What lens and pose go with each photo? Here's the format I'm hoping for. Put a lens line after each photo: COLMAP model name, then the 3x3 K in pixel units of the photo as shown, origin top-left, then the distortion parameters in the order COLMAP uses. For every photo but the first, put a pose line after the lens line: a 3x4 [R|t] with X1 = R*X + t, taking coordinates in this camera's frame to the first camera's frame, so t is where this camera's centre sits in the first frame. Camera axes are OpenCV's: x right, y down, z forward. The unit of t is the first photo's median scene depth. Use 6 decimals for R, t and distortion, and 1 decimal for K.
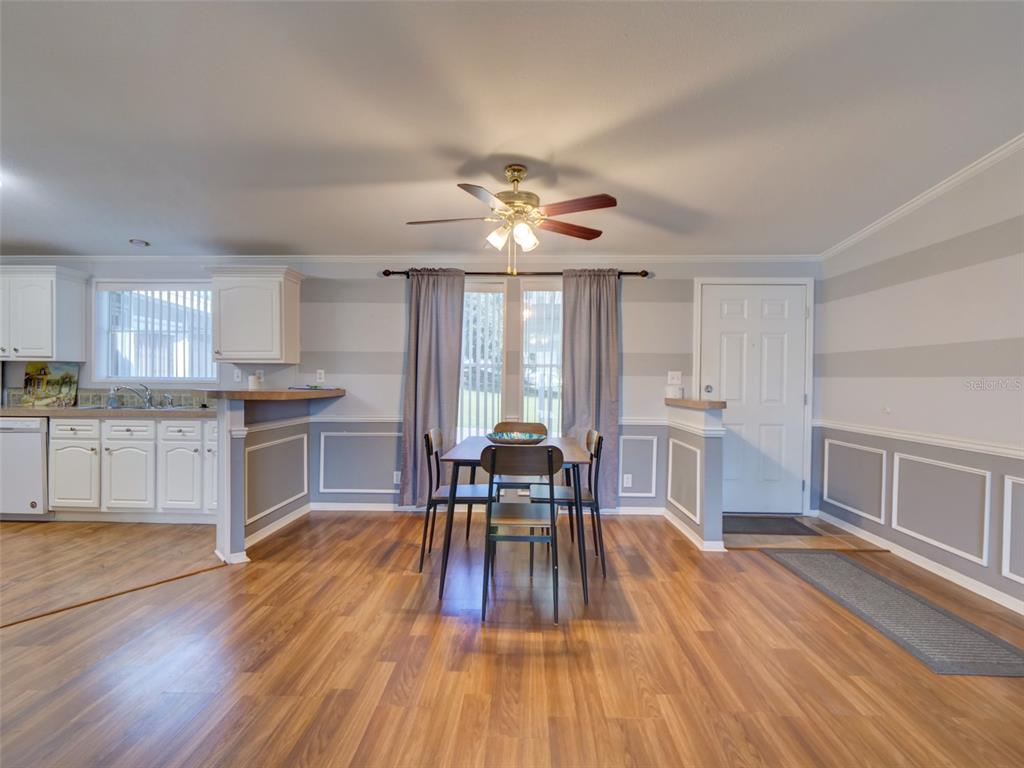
lens RADIAL K [[521.9, 0, 505.2], [0, 521.9, 385.1], [0, 0, 1]] dist [-0.009084, 0.002725]
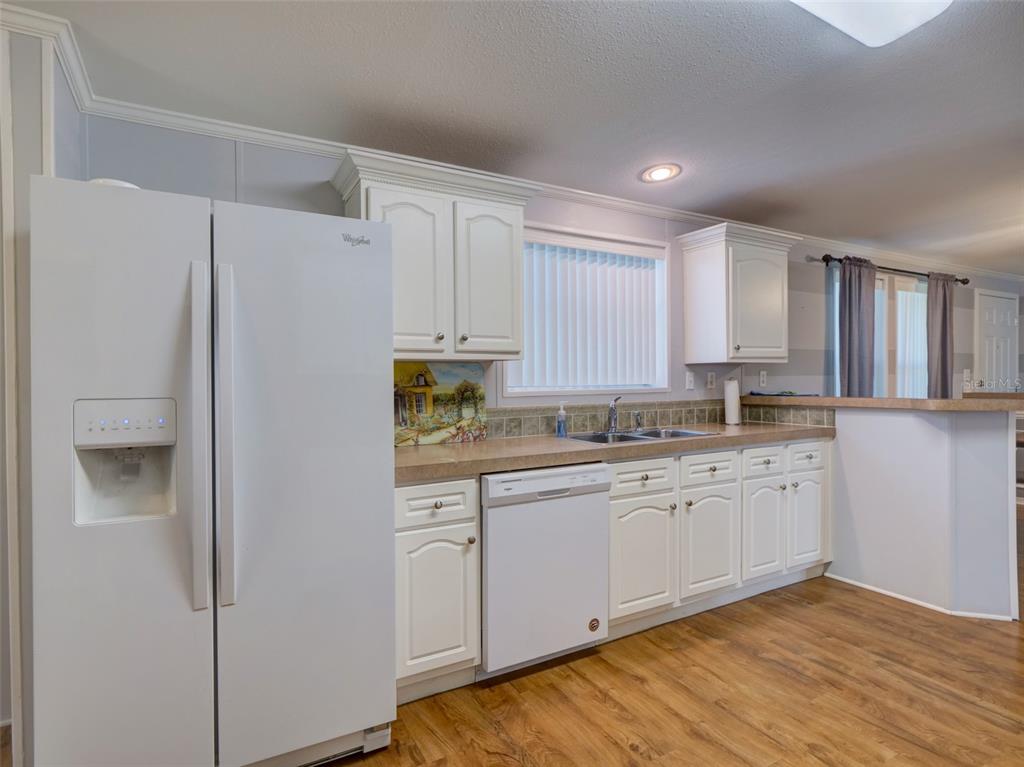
lens RADIAL K [[521.9, 0, 515.7], [0, 521.9, 388.7], [0, 0, 1]] dist [-0.009084, 0.002725]
pose [[0.865487, -0.028158, 0.500140, -1.122417], [0.024979, 0.999603, 0.013053, -0.022816], [-0.500309, 0.001196, 0.865846, 0.514324]]
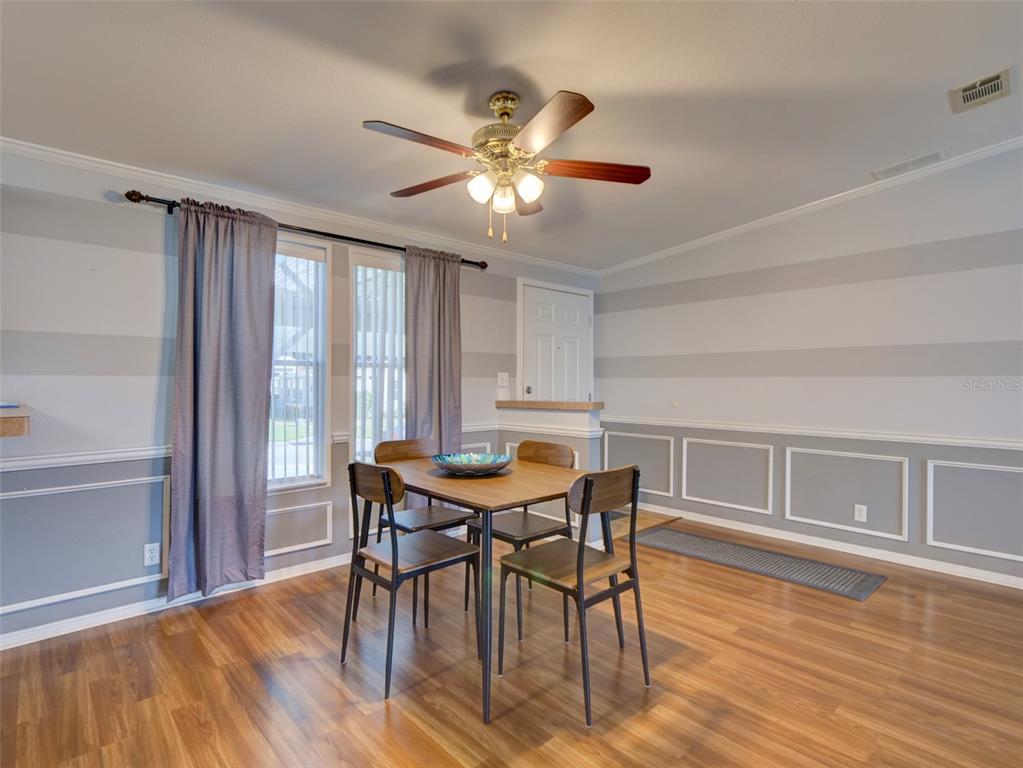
lens RADIAL K [[521.4, 0, 511.4], [0, 521.4, 384.9], [0, 0, 1]] dist [-0.009084, 0.002725]
pose [[0.711520, -0.012308, 0.702558, -0.336806], [0.016102, 0.999870, 0.001209, -0.004905], [-0.702481, 0.010452, 0.711626, 0.317574]]
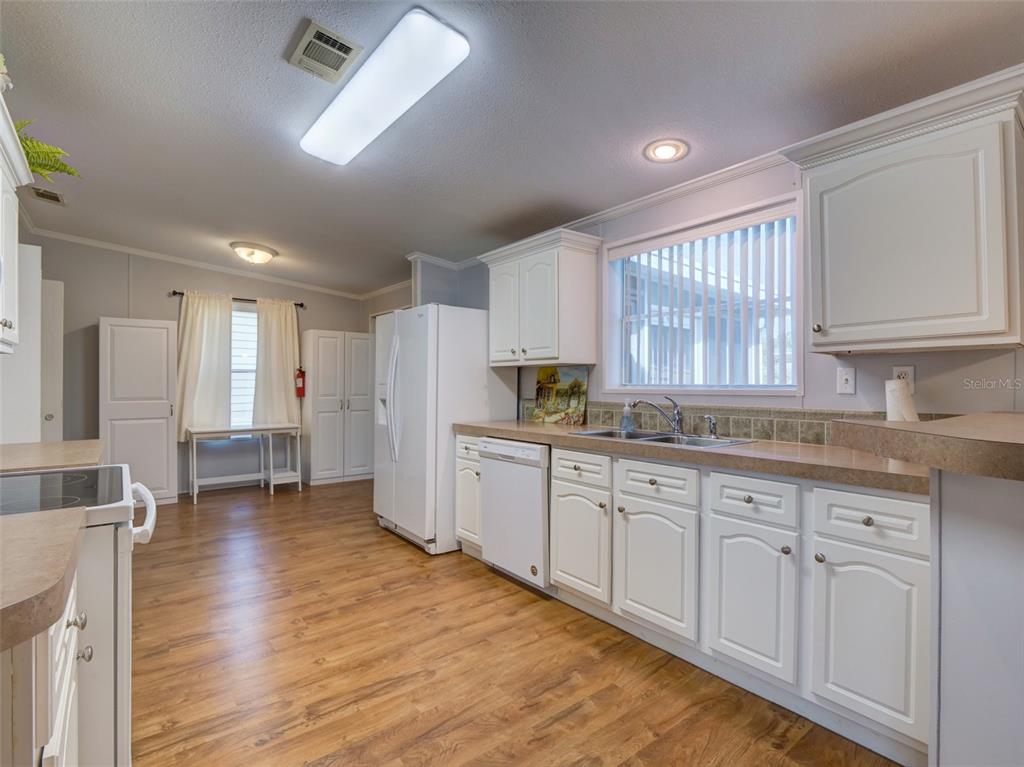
lens RADIAL K [[489.9, 0, 517.8], [0, 489.9, 385.3], [0, 0, 1]] dist [-0.017017, 0.001860]
pose [[0.656093, -0.007138, -0.754646, -0.387793], [-0.001633, 0.999940, -0.010878, -0.008501], [0.754678, 0.008369, 0.656042, 0.500552]]
